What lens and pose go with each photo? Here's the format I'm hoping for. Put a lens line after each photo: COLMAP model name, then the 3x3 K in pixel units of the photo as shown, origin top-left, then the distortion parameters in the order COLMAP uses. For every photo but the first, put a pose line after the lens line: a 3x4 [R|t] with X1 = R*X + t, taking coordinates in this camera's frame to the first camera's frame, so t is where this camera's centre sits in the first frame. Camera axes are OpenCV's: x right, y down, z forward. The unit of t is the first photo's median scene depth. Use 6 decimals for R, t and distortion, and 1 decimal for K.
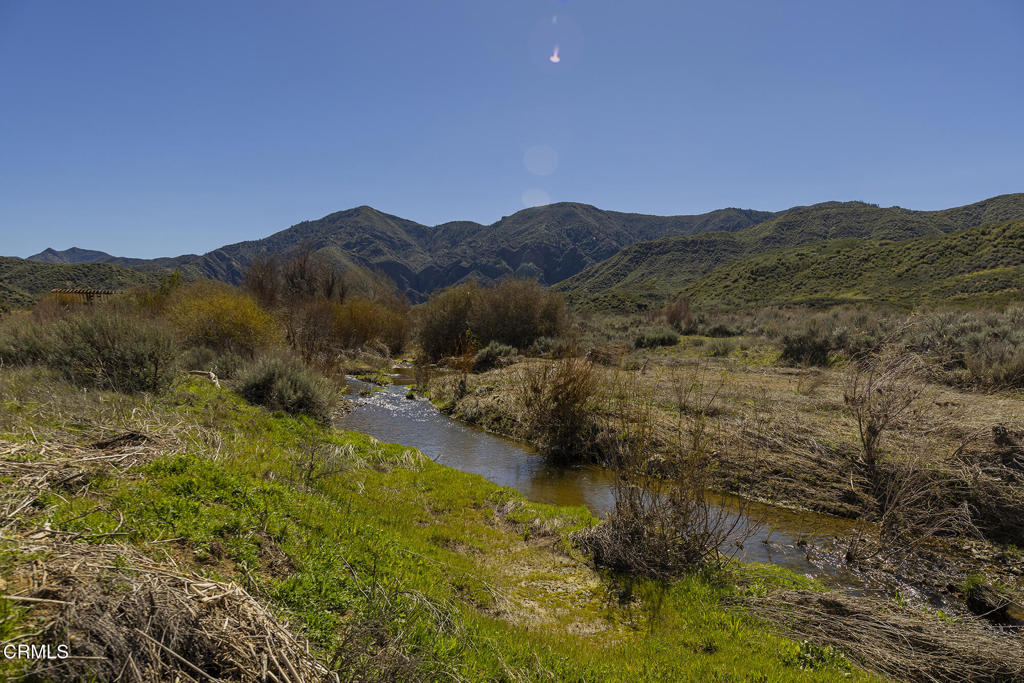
lens RADIAL K [[654.4, 0, 512.4], [0, 654.4, 343.0], [0, 0, 1]] dist [0.006654, 0.000217]
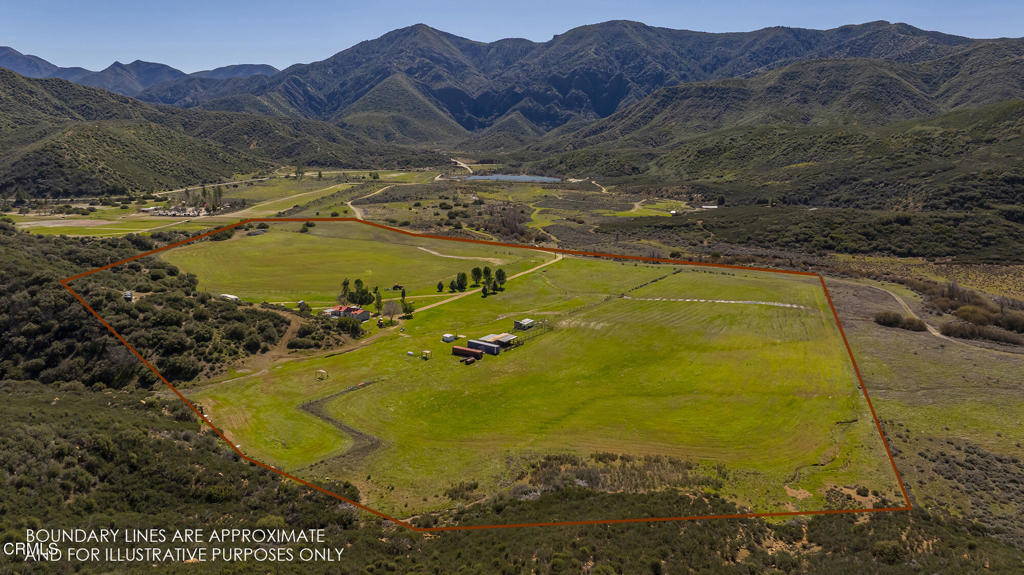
lens RADIAL K [[723.0, 0, 511.8], [0, 723.0, 287.7], [0, 0, 1]] dist [-0.003471, 0.001019]
pose [[0.997261, 0.016233, -0.072159, 0.007338], [-0.001750, 0.980525, 0.196387, -0.030325], [0.073941, -0.195723, 0.977868, -0.212195]]
